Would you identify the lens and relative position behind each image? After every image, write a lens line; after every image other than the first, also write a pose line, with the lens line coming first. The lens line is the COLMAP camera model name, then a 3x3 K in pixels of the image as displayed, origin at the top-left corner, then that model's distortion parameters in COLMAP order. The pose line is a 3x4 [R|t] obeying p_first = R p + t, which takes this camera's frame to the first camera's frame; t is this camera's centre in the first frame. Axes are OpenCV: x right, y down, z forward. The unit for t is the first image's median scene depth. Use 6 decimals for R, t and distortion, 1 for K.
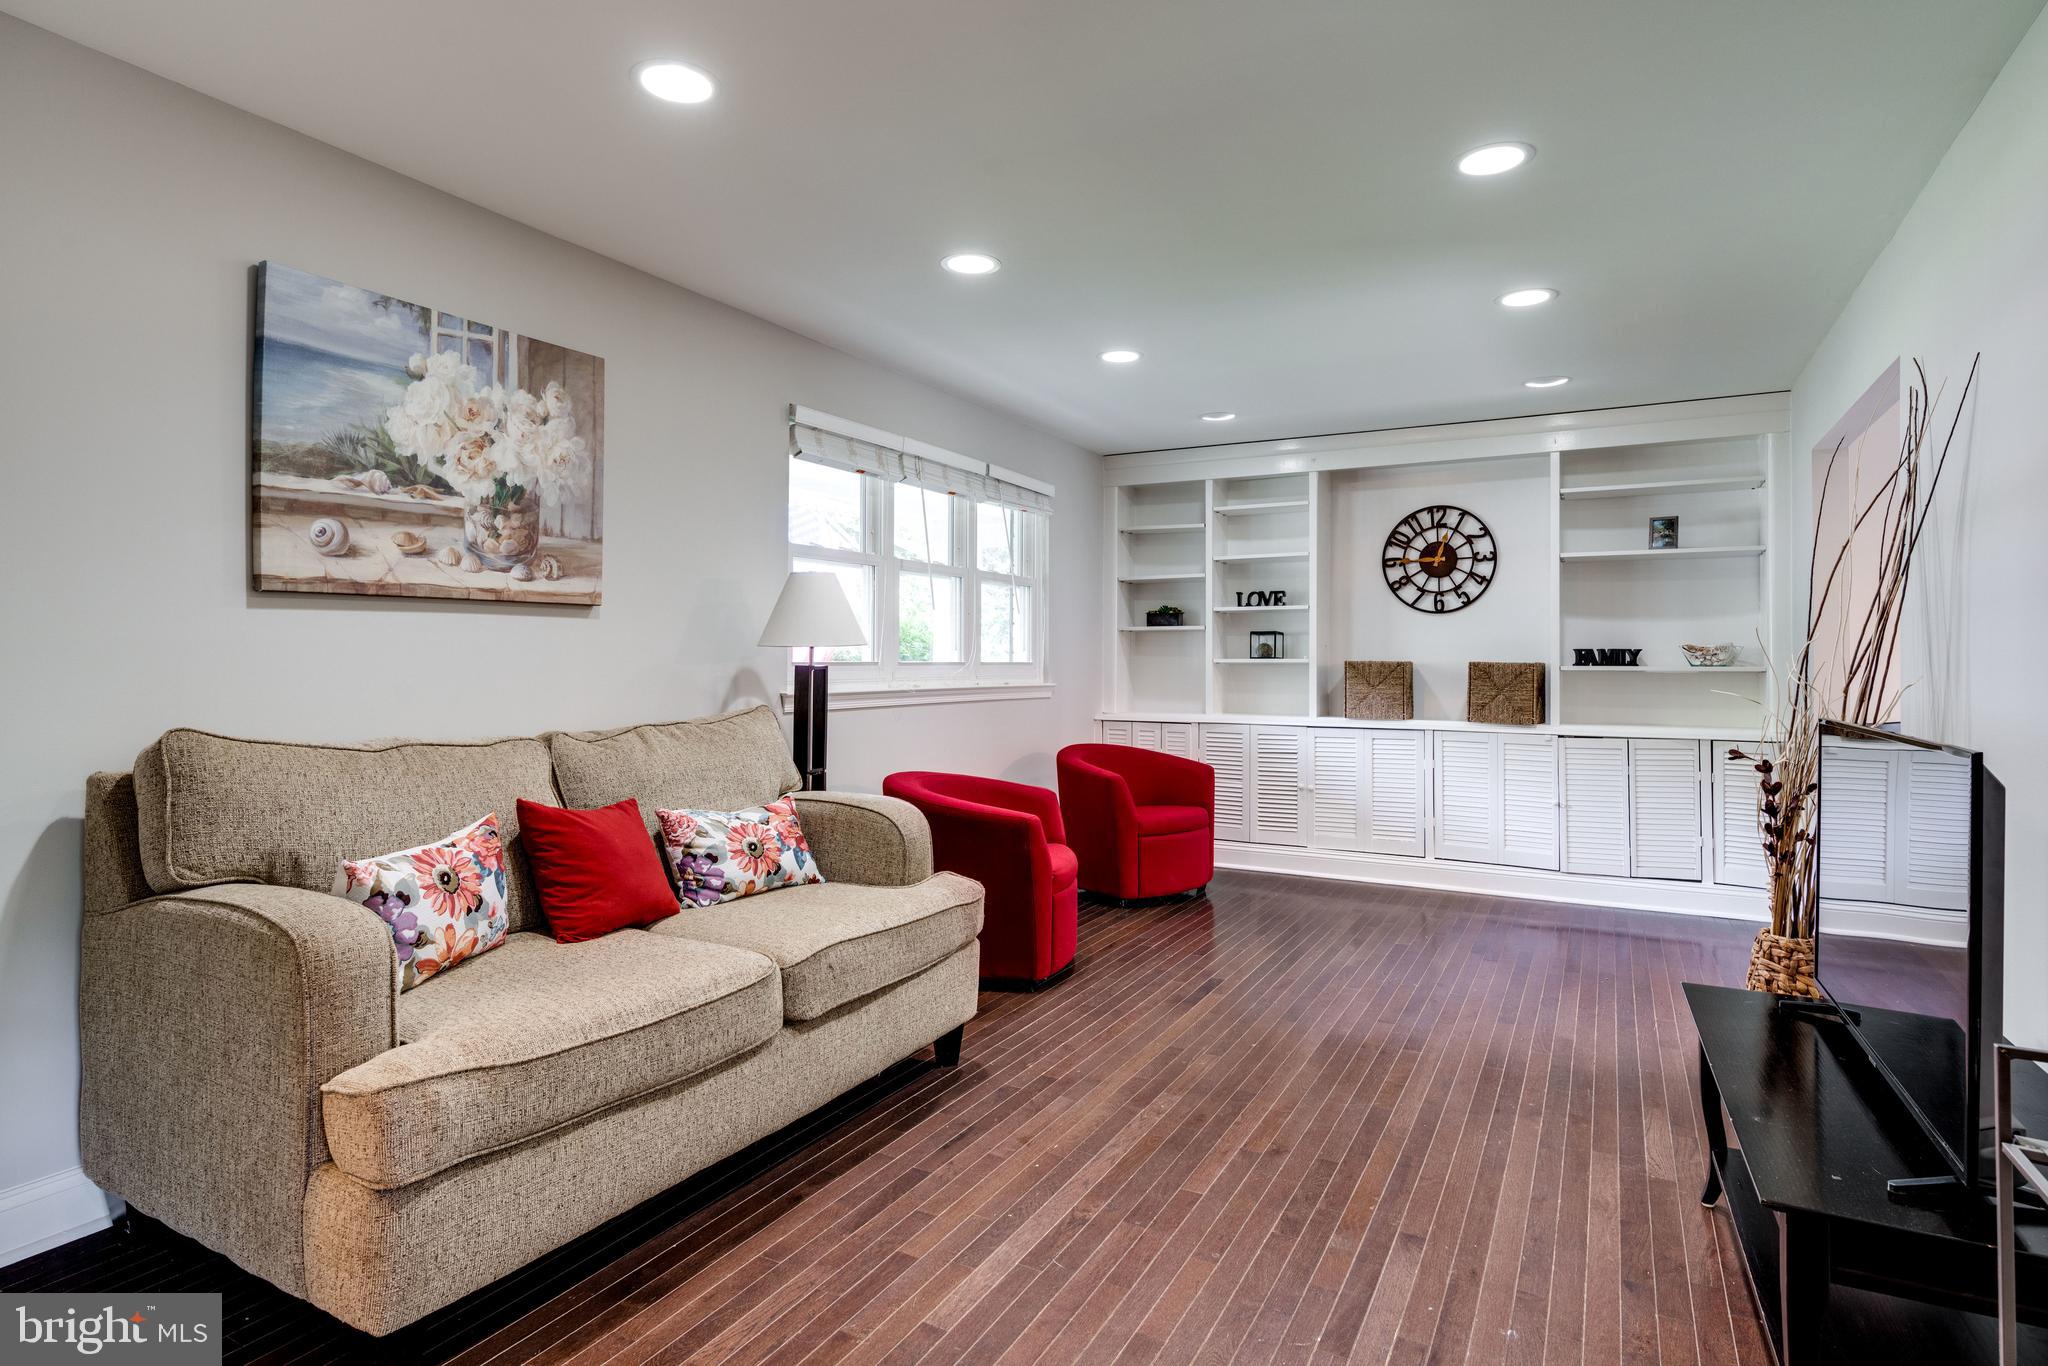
lens RADIAL K [[1060.2, 0, 1025.7], [0, 1060.2, 667.9], [0, 0, 1]] dist [-0.002107, -0.000159]
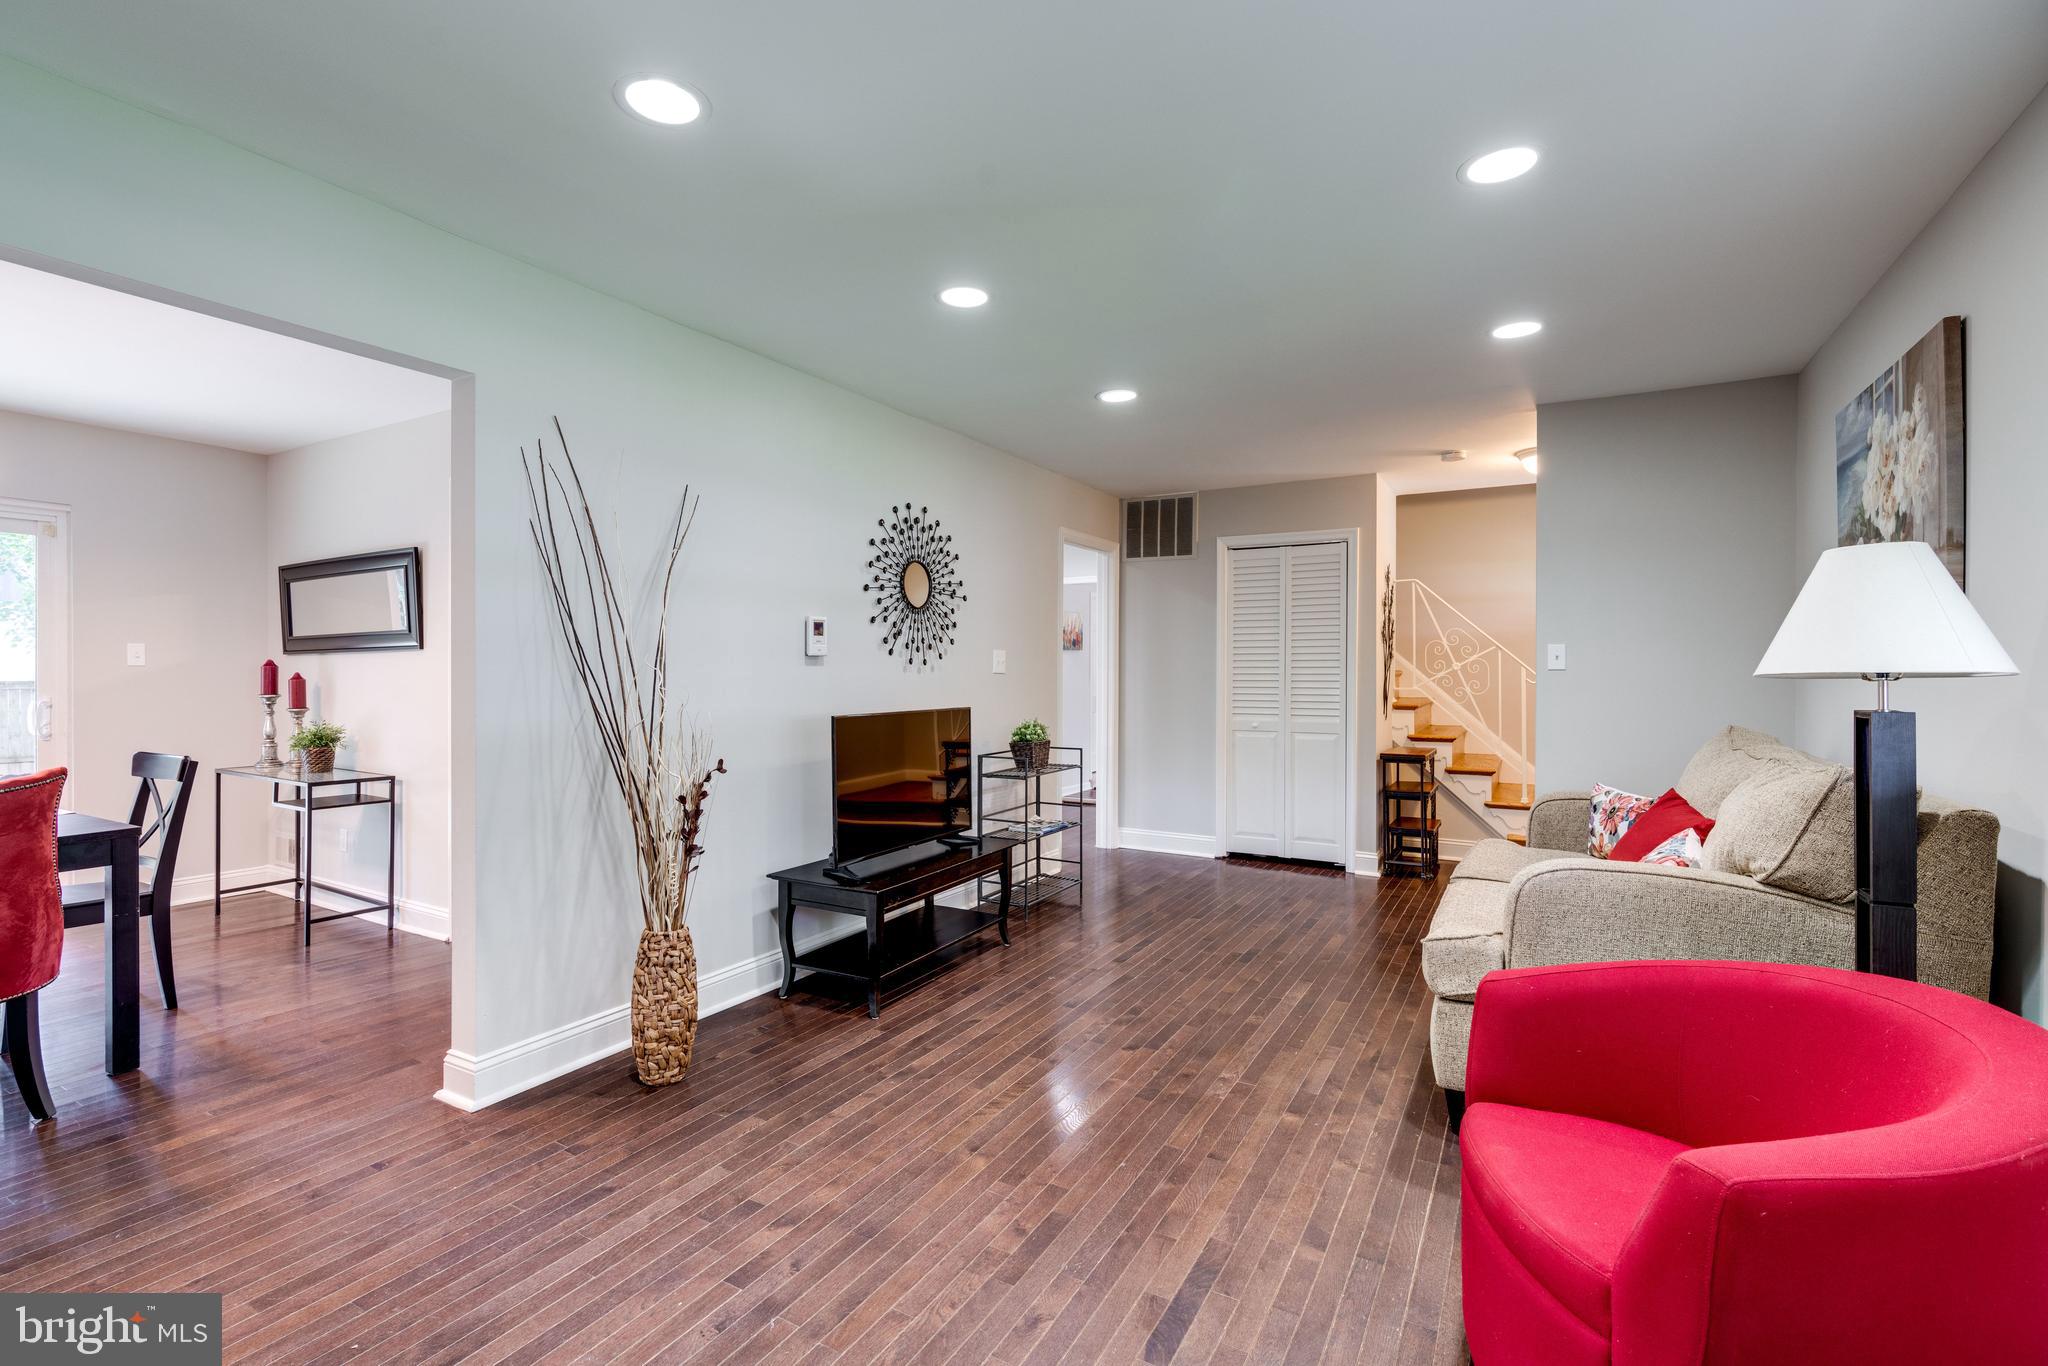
lens RADIAL K [[928.0, 0, 1004.5], [0, 928.0, 672.6], [0, 0, 1]] dist [-0.002265, 0.001092]
pose [[-0.999551, -0.006340, 0.029277, 0.354104], [-0.006118, 0.999952, 0.007663, -0.032870], [-0.029324, 0.007480, -0.999542, 2.107126]]
